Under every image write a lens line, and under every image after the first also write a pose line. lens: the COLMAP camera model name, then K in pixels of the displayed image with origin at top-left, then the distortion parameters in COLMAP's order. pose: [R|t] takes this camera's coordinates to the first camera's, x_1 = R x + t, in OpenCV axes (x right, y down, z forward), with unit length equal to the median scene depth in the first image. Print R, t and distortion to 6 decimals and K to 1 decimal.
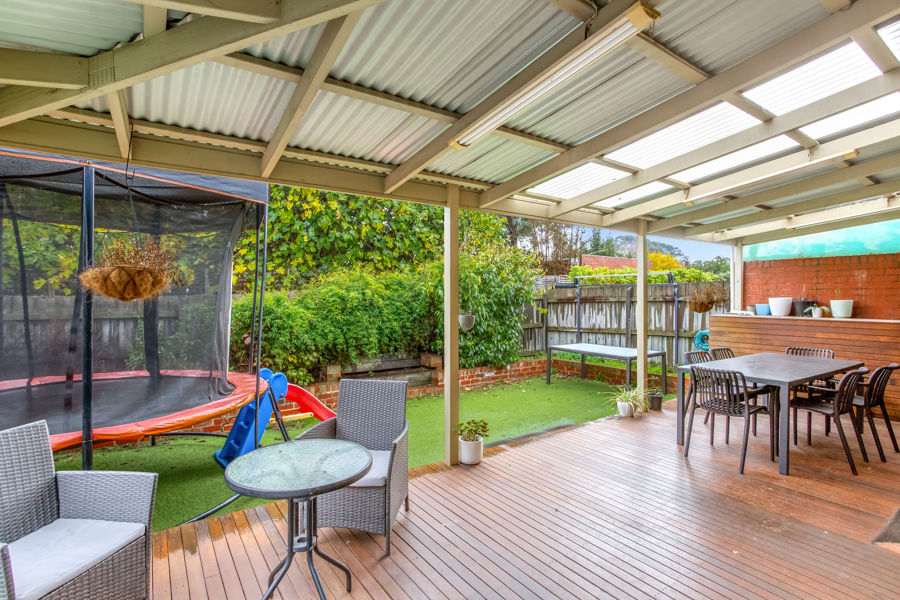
lens RADIAL K [[442.1, 0, 443.4], [0, 442.1, 286.4], [0, 0, 1]] dist [-0.051170, 0.034248]
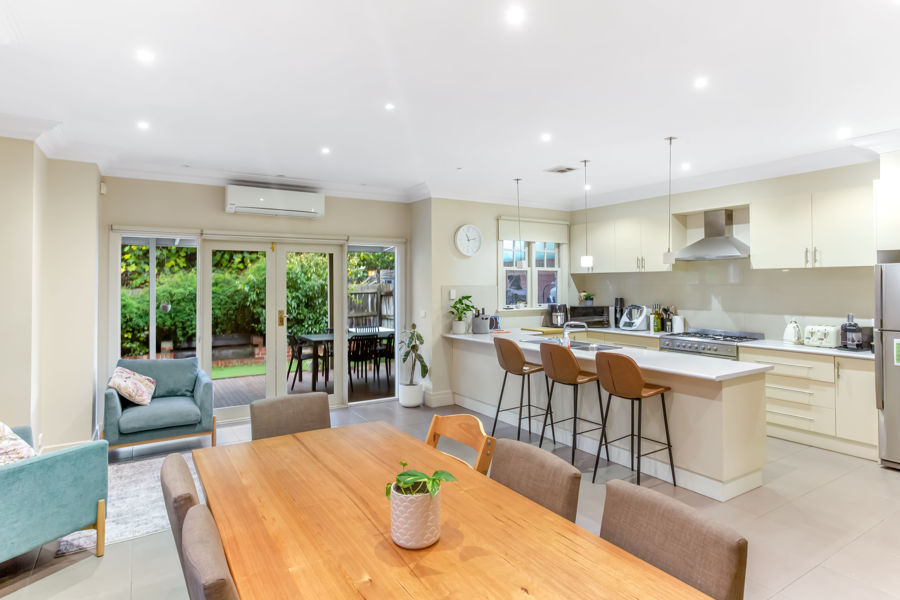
lens RADIAL K [[502.9, 0, 444.3], [0, 502.9, 273.9], [0, 0, 1]] dist [-0.020060, 0.013815]
pose [[0.999118, -0.005004, -0.041703, 0.633087], [0.005046, 0.999987, 0.000900, -0.029238], [0.041698, -0.001109, 0.999130, -0.503576]]
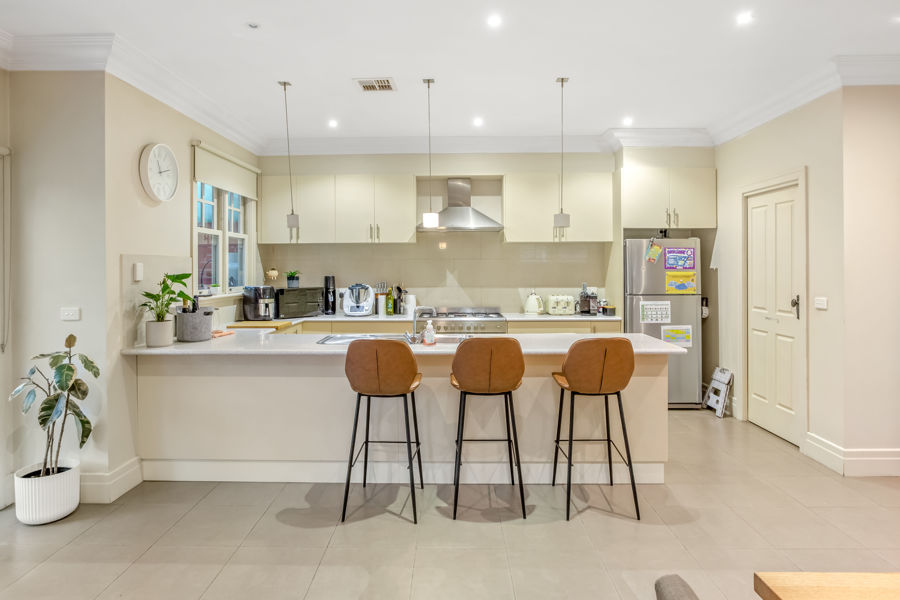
lens RADIAL K [[522.4, 0, 448.3], [0, 522.4, 267.1], [0, 0, 1]] dist [-0.041454, 0.000099]
pose [[0.576149, -0.002772, 0.817340, 0.406236], [-0.011919, 0.999859, 0.011793, -0.006757], [-0.817258, -0.016536, 0.576035, -0.142984]]
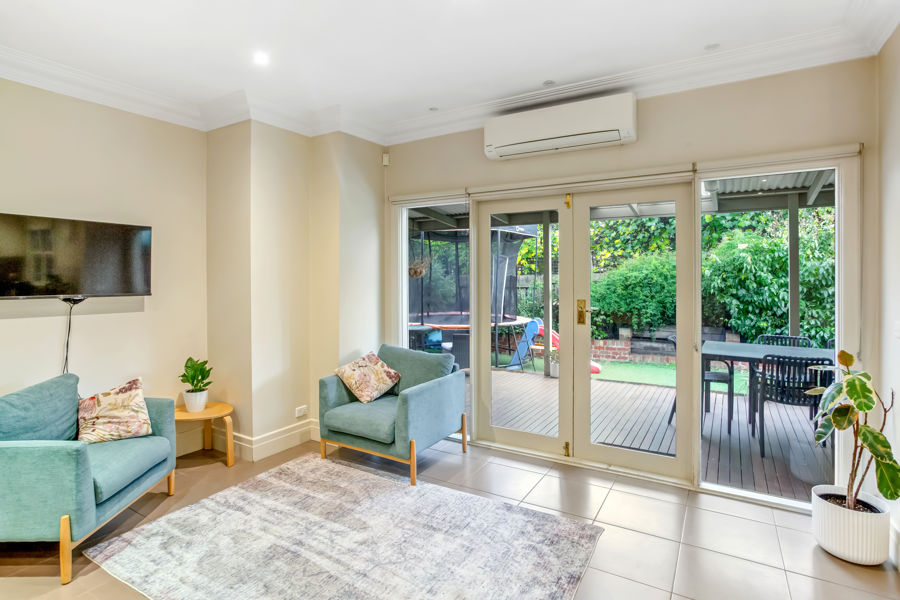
lens RADIAL K [[463.9, 0, 446.3], [0, 463.9, 276.1], [0, 0, 1]] dist [-0.052904, 0.031561]
pose [[0.413691, 0.002872, -0.910413, 0.705130], [0.022099, 0.999669, 0.013195, -0.005717], [0.910149, -0.025578, 0.413490, -0.047453]]
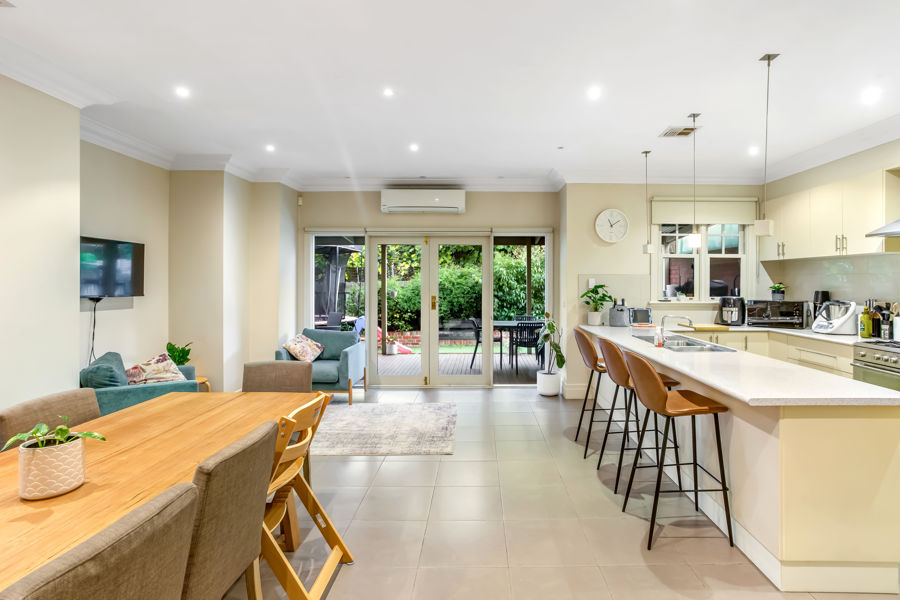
lens RADIAL K [[457.5, 0, 482.9], [0, 457.5, 280.9], [0, 0, 1]] dist [-0.051310, 0.040886]
pose [[0.833698, 0.001146, -0.552220, 0.863989], [0.009738, 0.999812, 0.016776, -0.012306], [0.552135, -0.019364, 0.833530, -0.361815]]
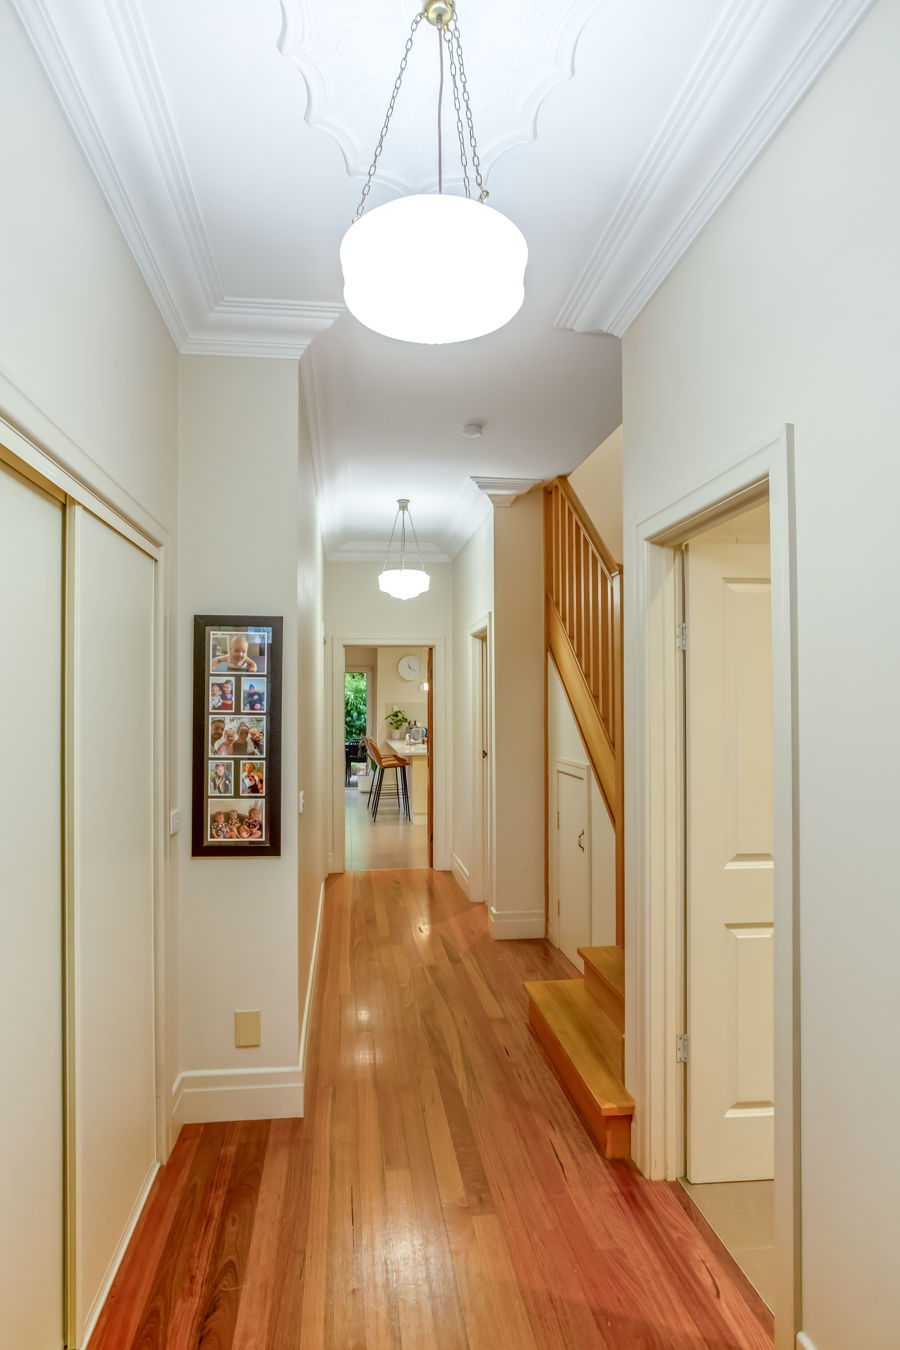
lens RADIAL K [[783.6, 0, 450.0], [0, 783.6, 675.0], [0, 0, 1]] dist [-0.041454, 0.000099]
pose [[0.893768, -0.018094, -0.448165, 1.480143], [0.013243, 0.999815, -0.013957, -0.044502], [0.448335, 0.006539, 0.893842, -1.140532]]
